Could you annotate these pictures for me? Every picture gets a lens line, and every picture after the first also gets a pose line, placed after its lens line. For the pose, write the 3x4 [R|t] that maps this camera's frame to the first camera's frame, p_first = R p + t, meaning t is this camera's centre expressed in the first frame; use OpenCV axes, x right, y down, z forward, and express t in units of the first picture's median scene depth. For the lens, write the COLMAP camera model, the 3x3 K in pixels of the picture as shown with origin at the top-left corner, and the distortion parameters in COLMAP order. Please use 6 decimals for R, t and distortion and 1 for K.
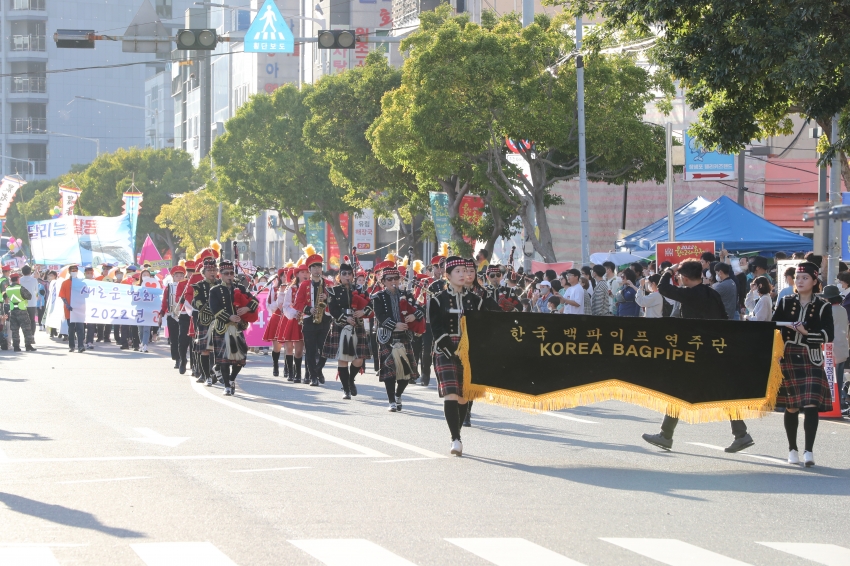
lens RADIAL K [[4092.8, 0, 424.3], [0, 4092.8, 266.0], [0, 0, 1]] dist [1.812870, -0.561108]
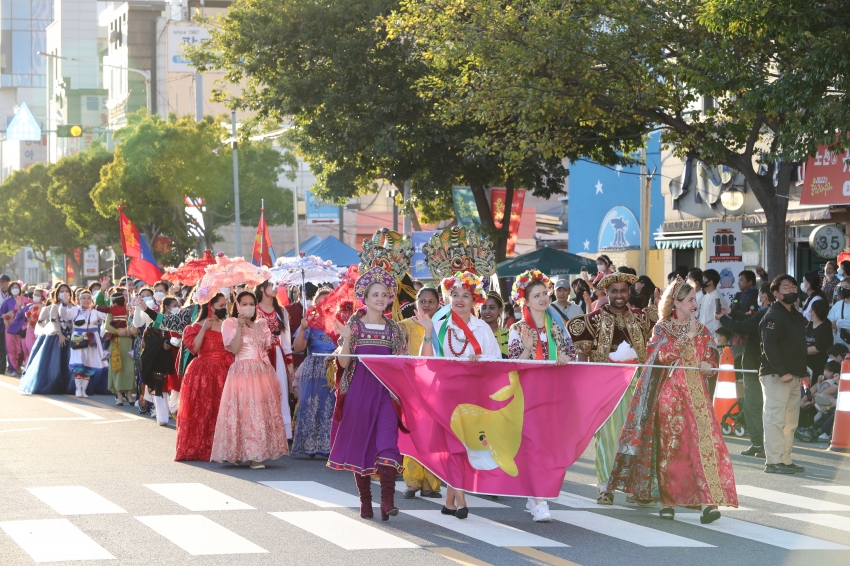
lens RADIAL K [[3093.9, 0, 425.0], [0, 3093.9, 283.0], [0, 0, 1]] dist [0.220883, 0.930246]
pose [[0.995331, -0.007354, 0.096244, -0.002007], [0.007307, 0.999973, 0.000831, -0.000325], [-0.096247, -0.000124, 0.995357, -0.124328]]
